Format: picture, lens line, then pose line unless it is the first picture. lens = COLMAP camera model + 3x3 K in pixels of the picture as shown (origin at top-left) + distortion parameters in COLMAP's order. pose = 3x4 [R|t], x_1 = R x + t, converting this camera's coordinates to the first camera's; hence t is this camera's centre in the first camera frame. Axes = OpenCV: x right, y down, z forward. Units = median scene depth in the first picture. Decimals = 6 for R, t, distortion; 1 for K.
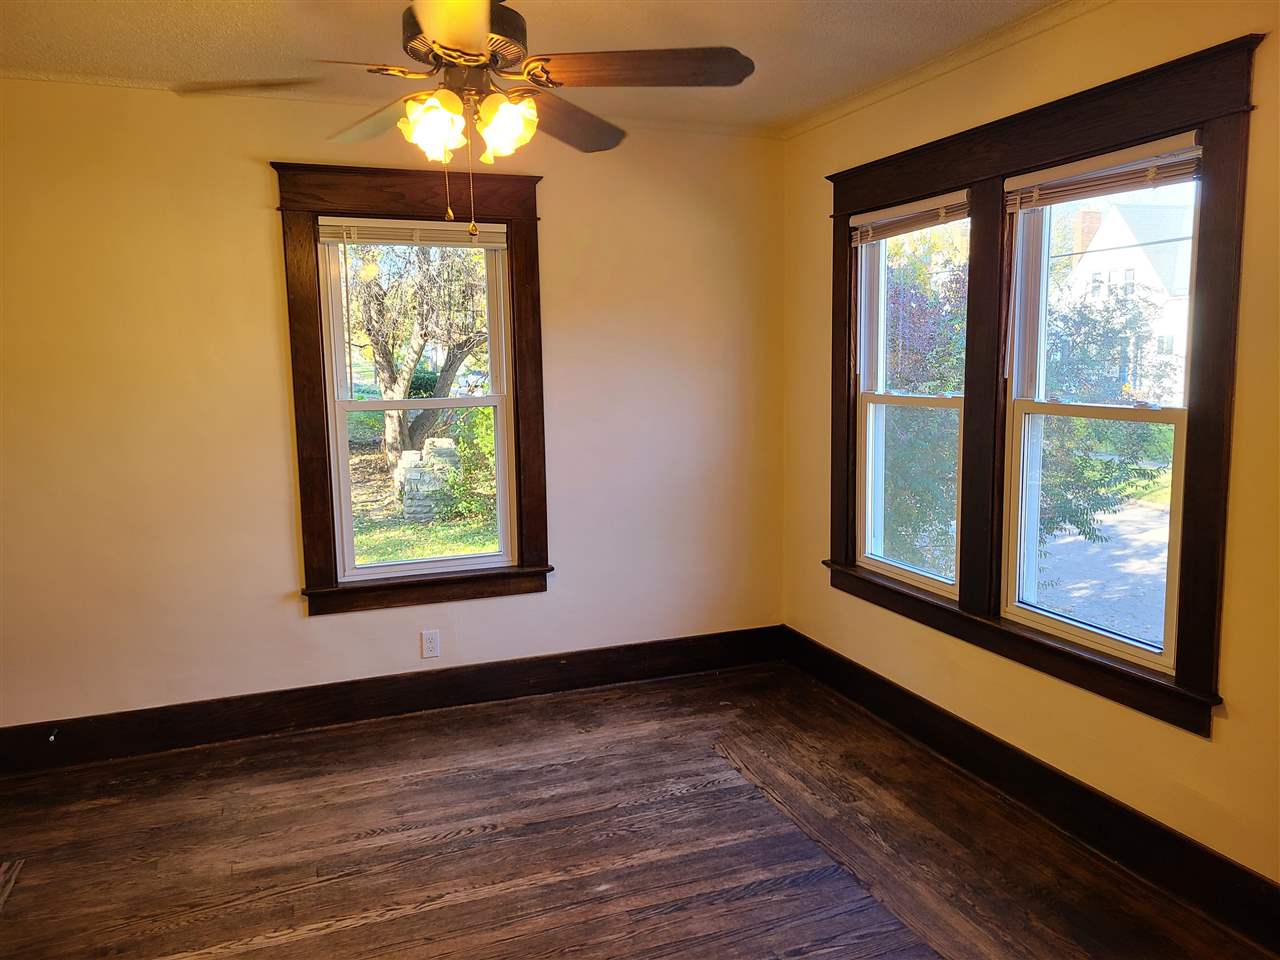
lens RADIAL K [[950.9, 0, 637.3], [0, 950.9, 480.6], [0, 0, 1]] dist [0.063851, -0.045026]
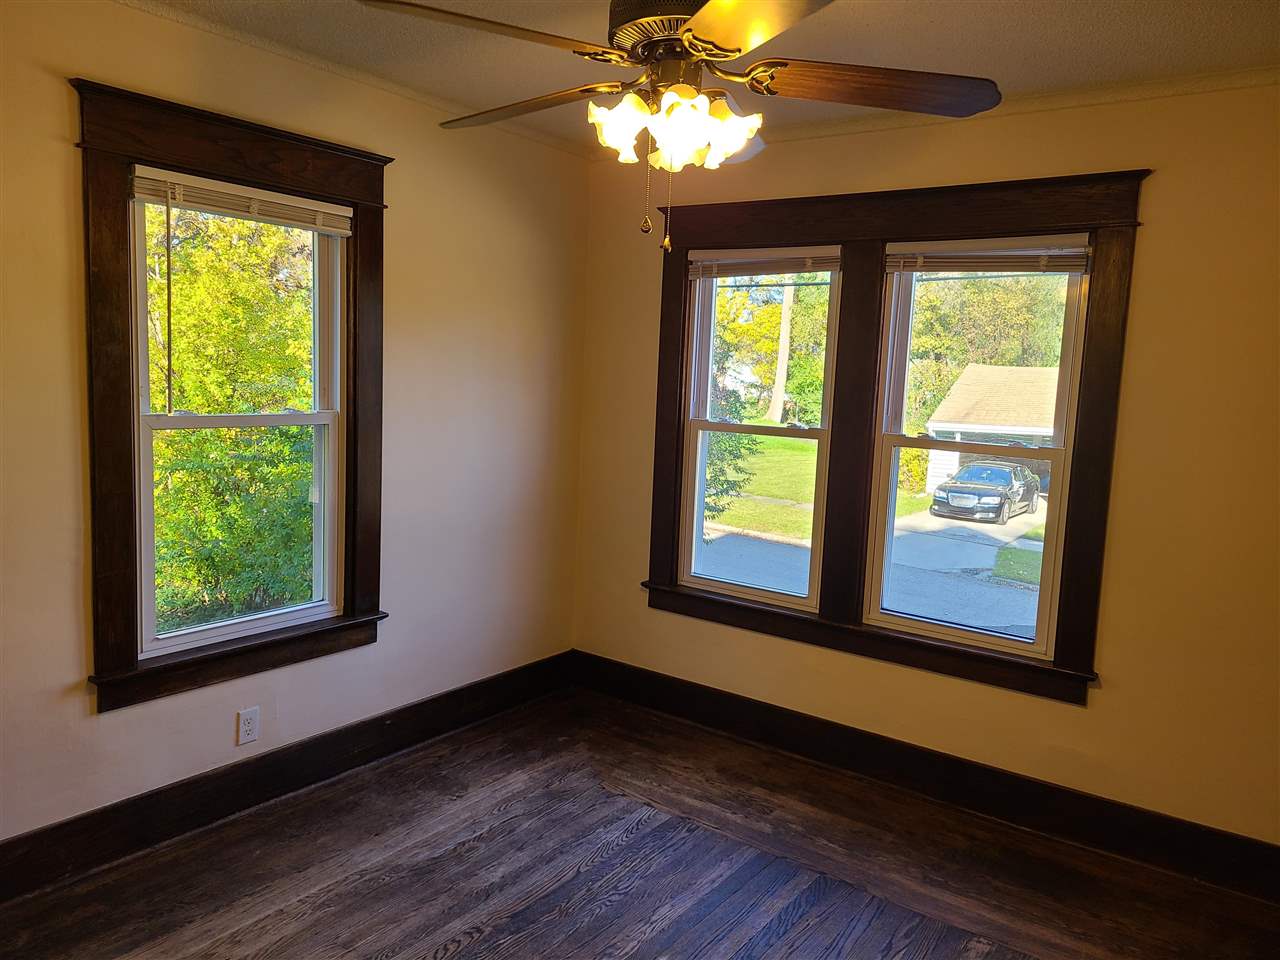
lens RADIAL K [[950.9, 0, 642.7], [0, 950.9, 481.4], [0, 0, 1]] dist [0.063851, -0.045026]
pose [[0.835673, -0.013334, 0.549065, -0.419906], [0.014056, 0.999897, 0.002889, -0.030946], [-0.549047, 0.005303, 0.835775, 0.176211]]
